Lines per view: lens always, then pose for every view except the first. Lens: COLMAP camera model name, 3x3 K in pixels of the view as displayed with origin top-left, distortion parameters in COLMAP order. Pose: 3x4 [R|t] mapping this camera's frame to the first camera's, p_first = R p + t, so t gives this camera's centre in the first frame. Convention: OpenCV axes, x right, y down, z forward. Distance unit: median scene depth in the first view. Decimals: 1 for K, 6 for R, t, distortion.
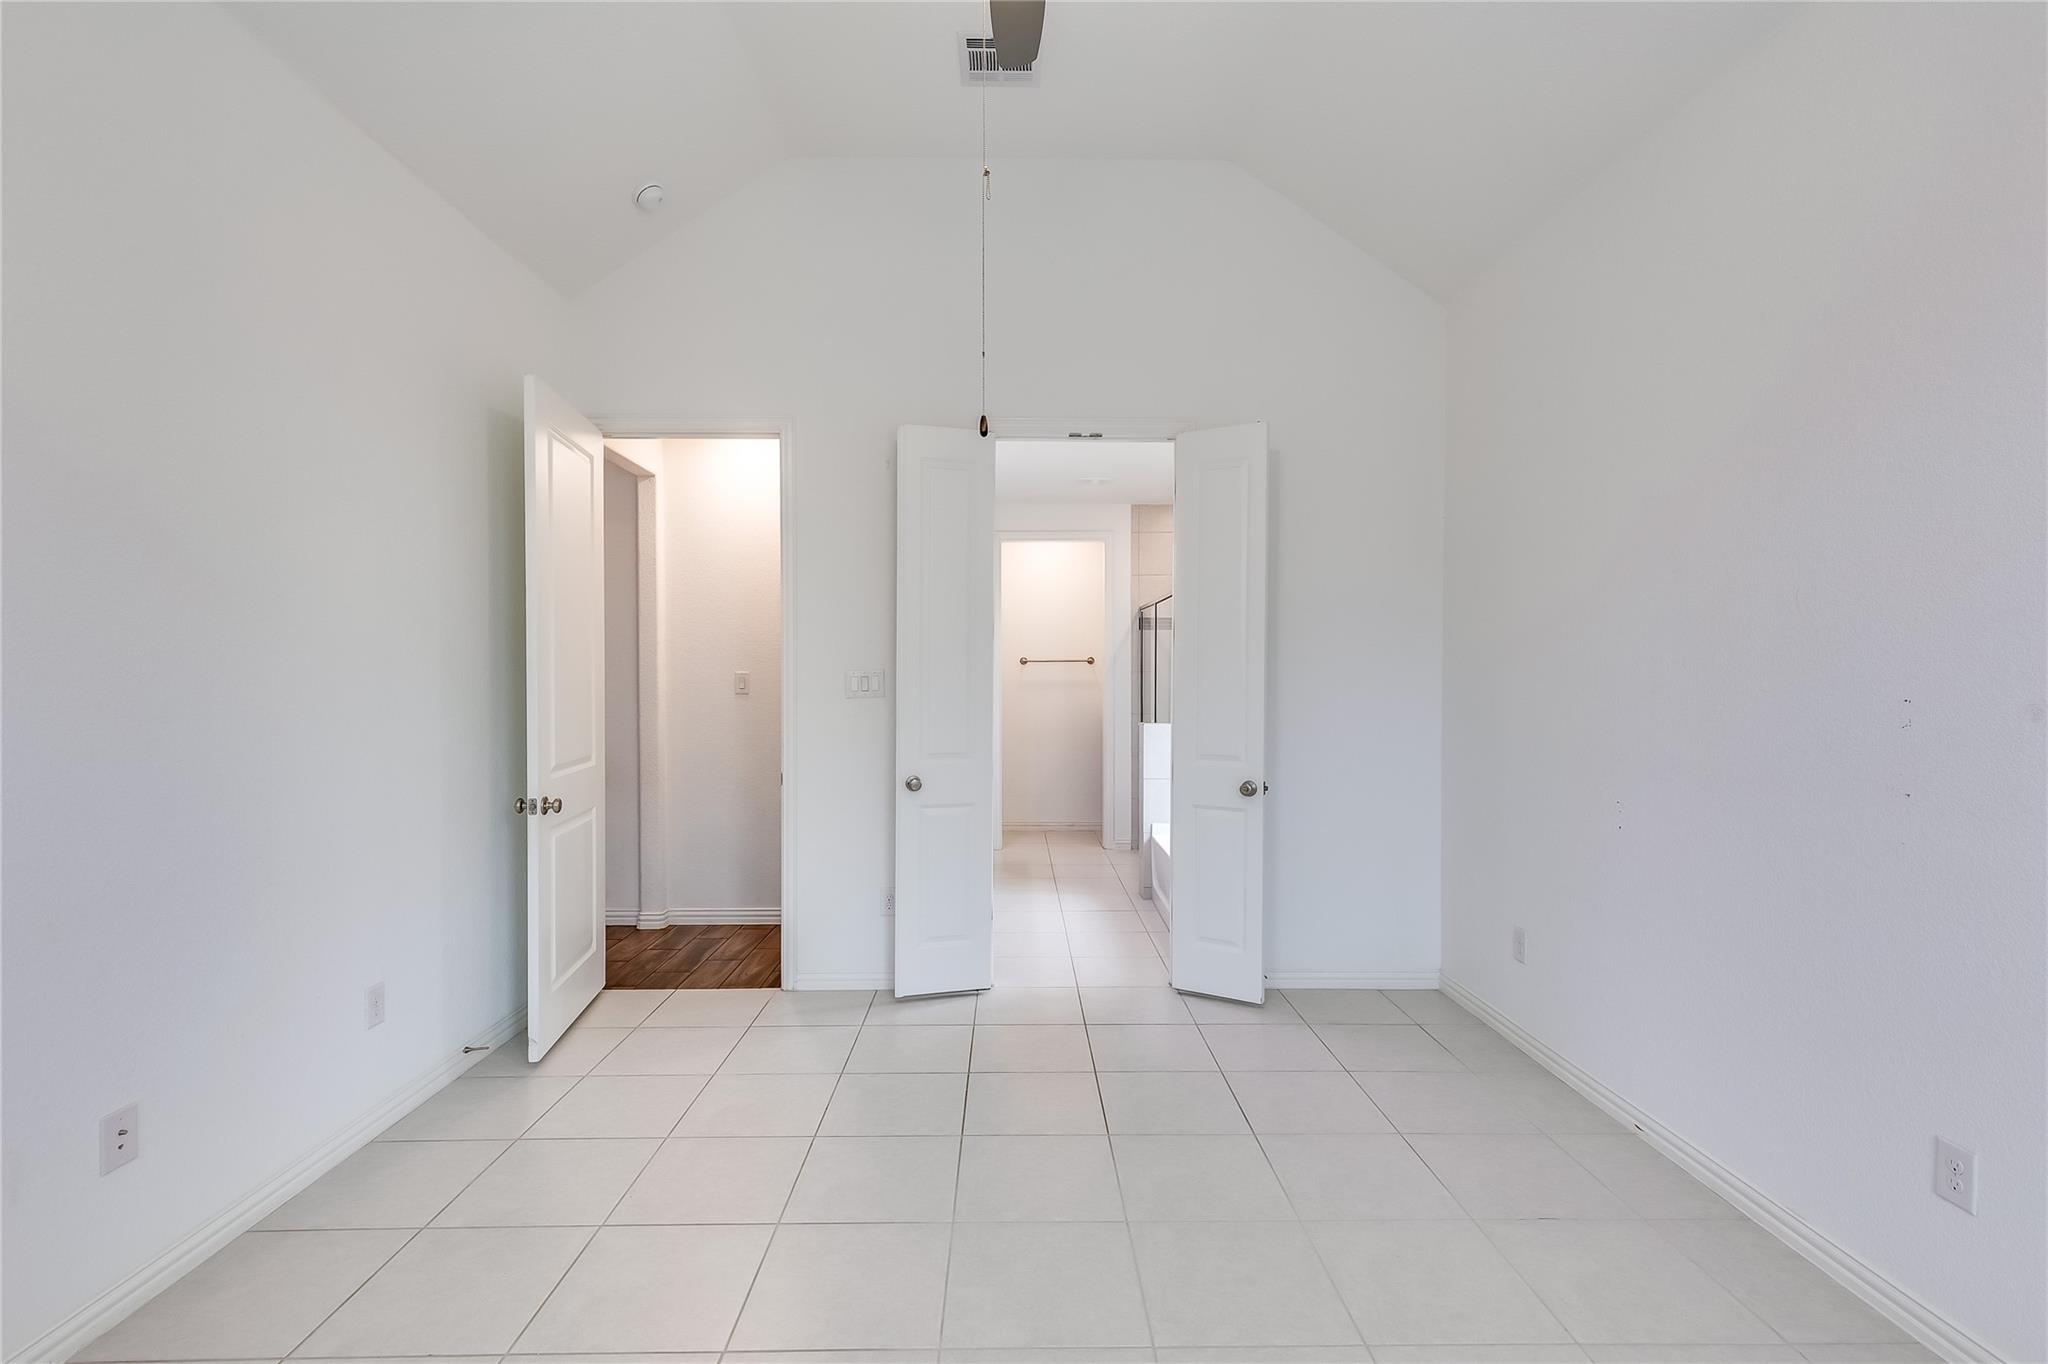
lens RADIAL K [[942.7, 0, 1028.4], [0, 942.7, 682.6], [0, 0, 1]] dist [0.004939, 0.001529]
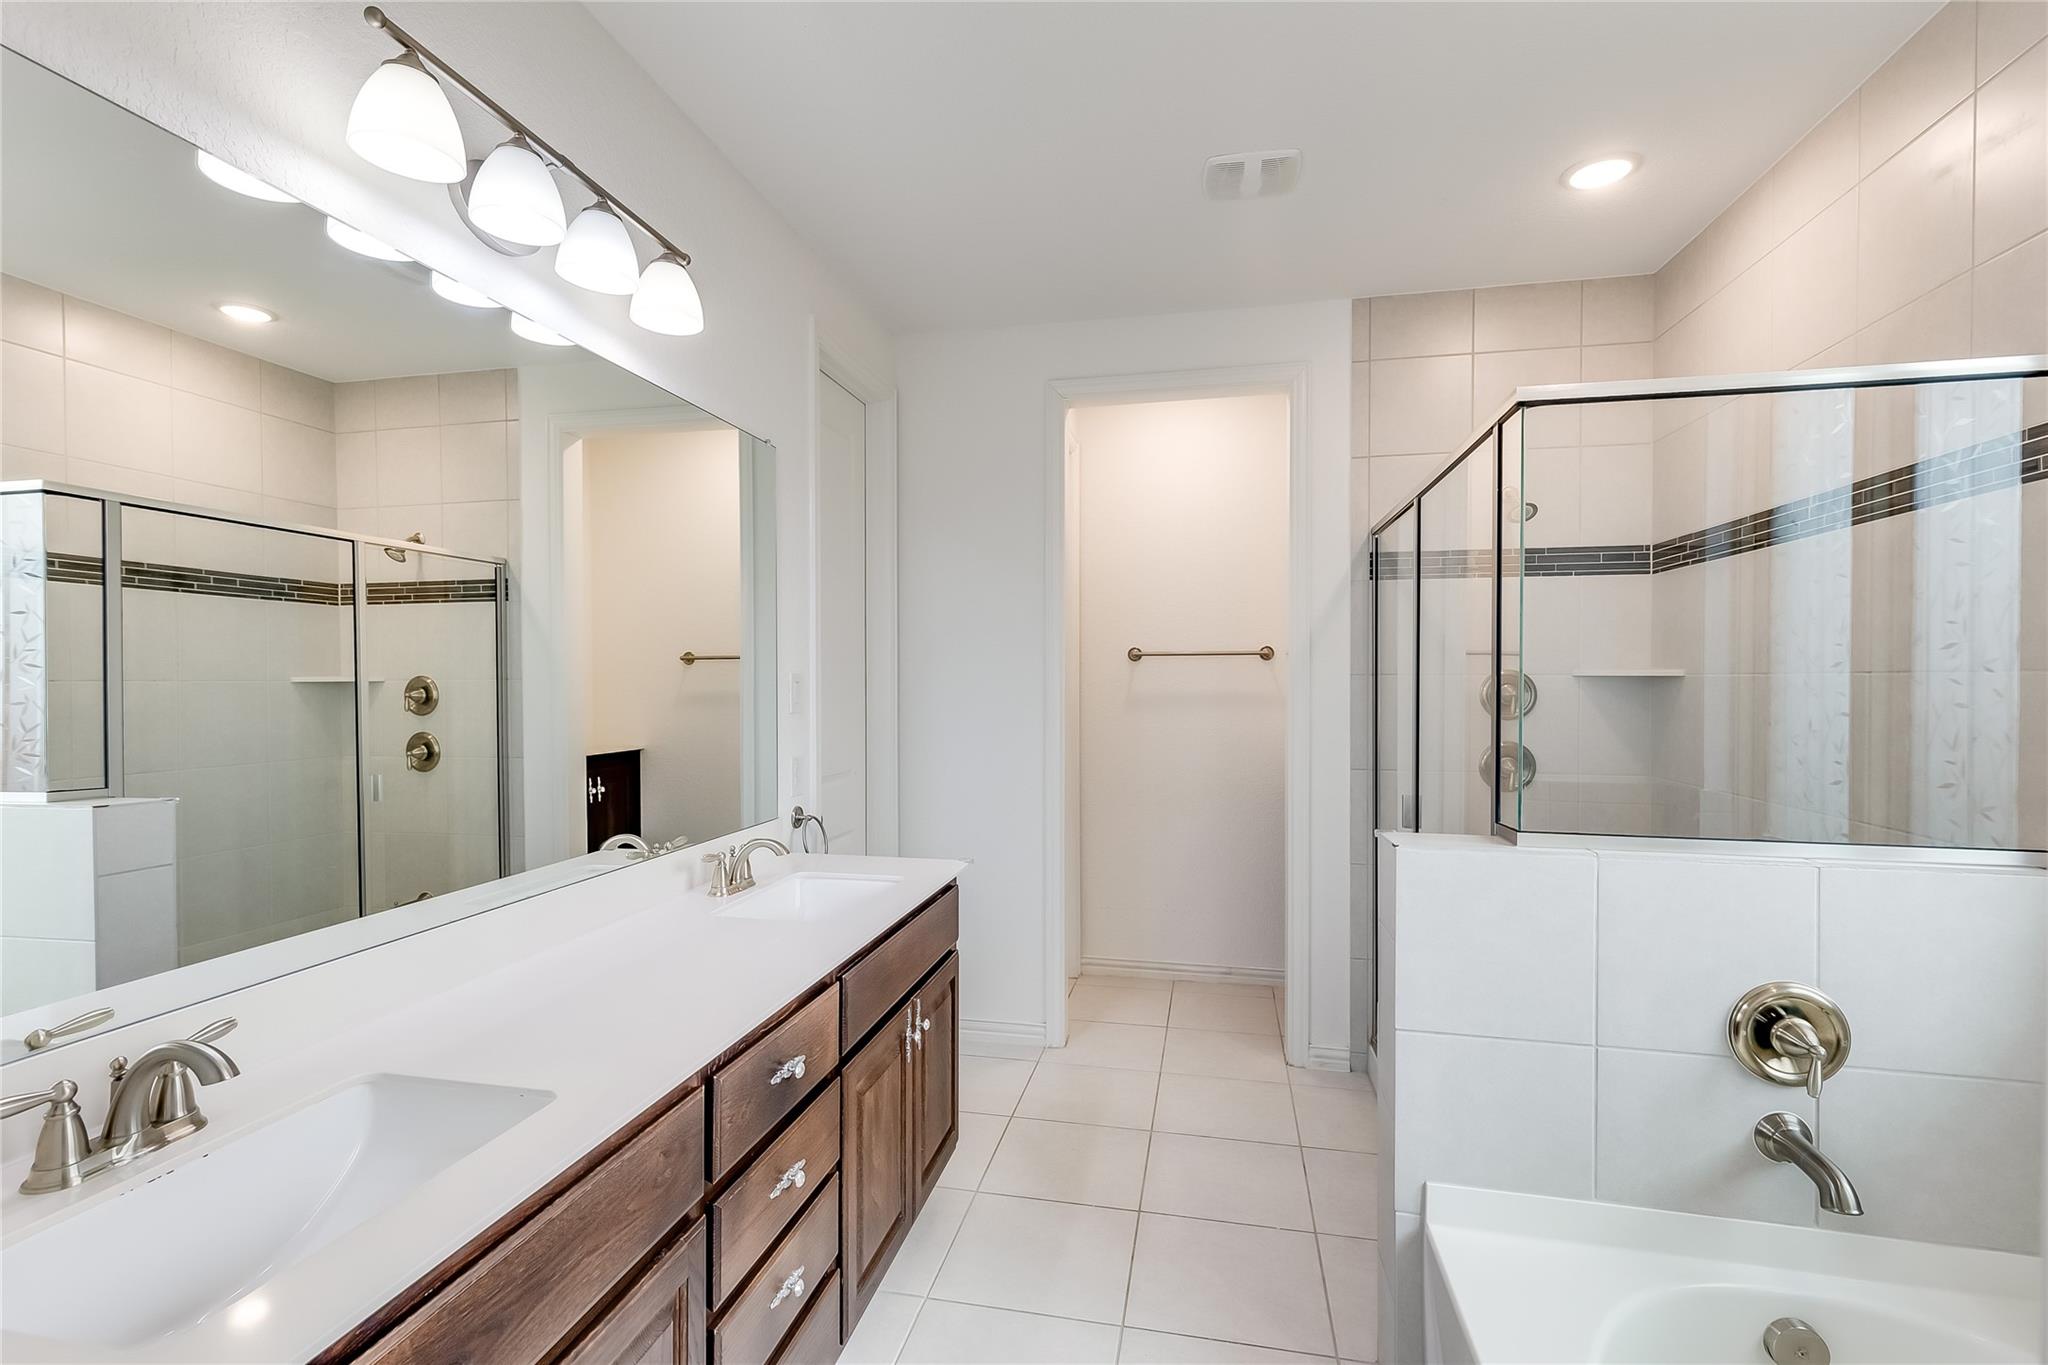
lens RADIAL K [[942.7, 0, 1025.4], [0, 942.7, 701.7], [0, 0, 1]] dist [0.004939, 0.001529]
pose [[0.976426, 0.004535, -0.215804, 0.055110], [-0.001060, 0.999868, 0.016218, -0.005502], [0.215849, -0.015607, 0.976302, 0.527487]]
